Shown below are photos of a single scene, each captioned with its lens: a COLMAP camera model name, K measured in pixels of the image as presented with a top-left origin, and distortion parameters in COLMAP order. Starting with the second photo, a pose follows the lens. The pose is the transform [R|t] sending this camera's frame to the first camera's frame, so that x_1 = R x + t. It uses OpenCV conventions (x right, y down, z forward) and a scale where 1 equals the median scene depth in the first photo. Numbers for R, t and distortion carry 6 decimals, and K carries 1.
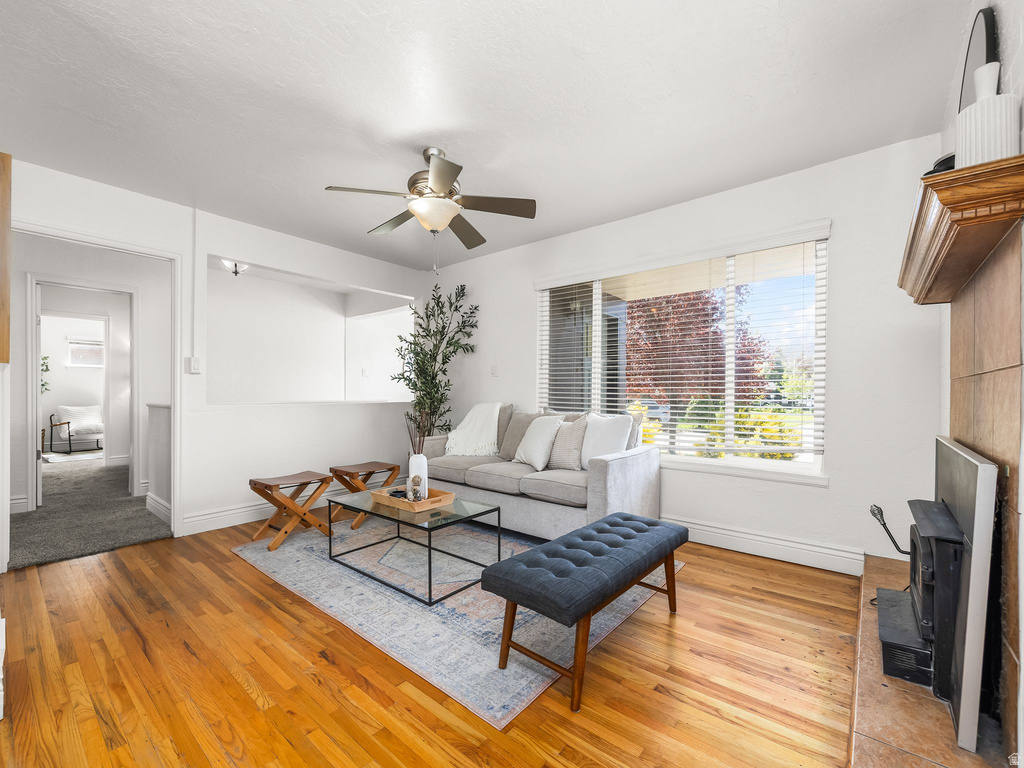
lens RADIAL K [[432.6, 0, 508.8], [0, 432.6, 391.6], [0, 0, 1]] dist [0.004718, 0.000477]
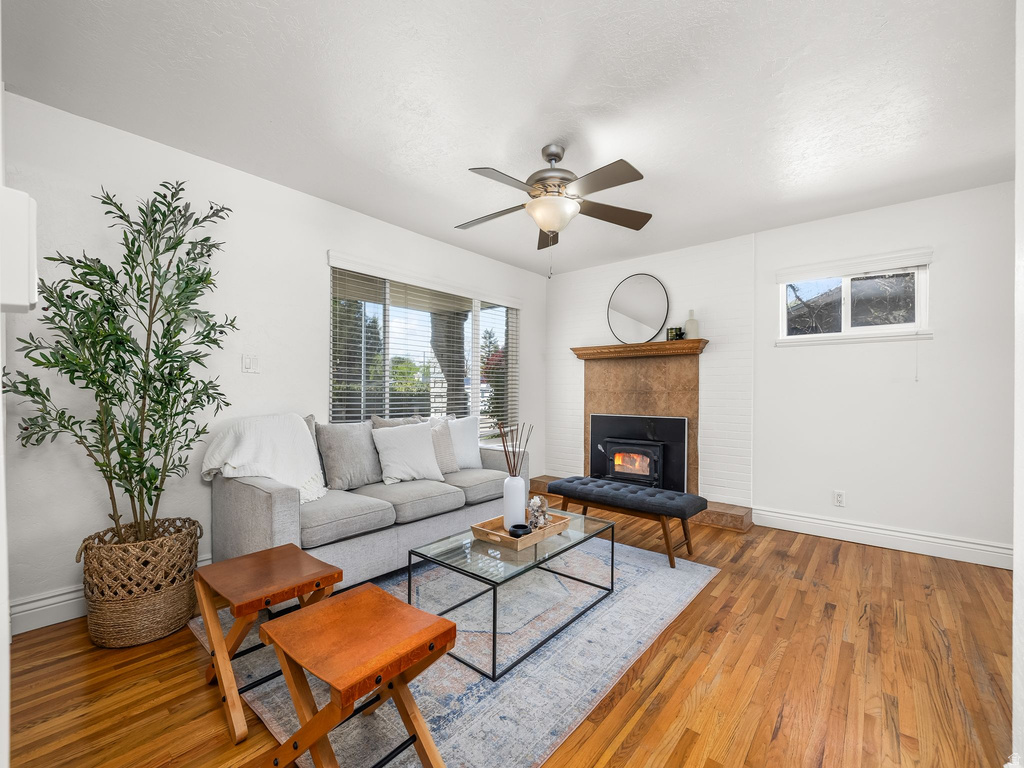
lens RADIAL K [[432.6, 0, 508.5], [0, 432.6, 390.6], [0, 0, 1]] dist [0.004718, 0.000477]
pose [[0.012557, 0.004622, 0.999910, -1.318450], [-0.009845, 0.999941, -0.004499, -0.016653], [-0.999873, -0.009788, 0.012602, 1.272606]]
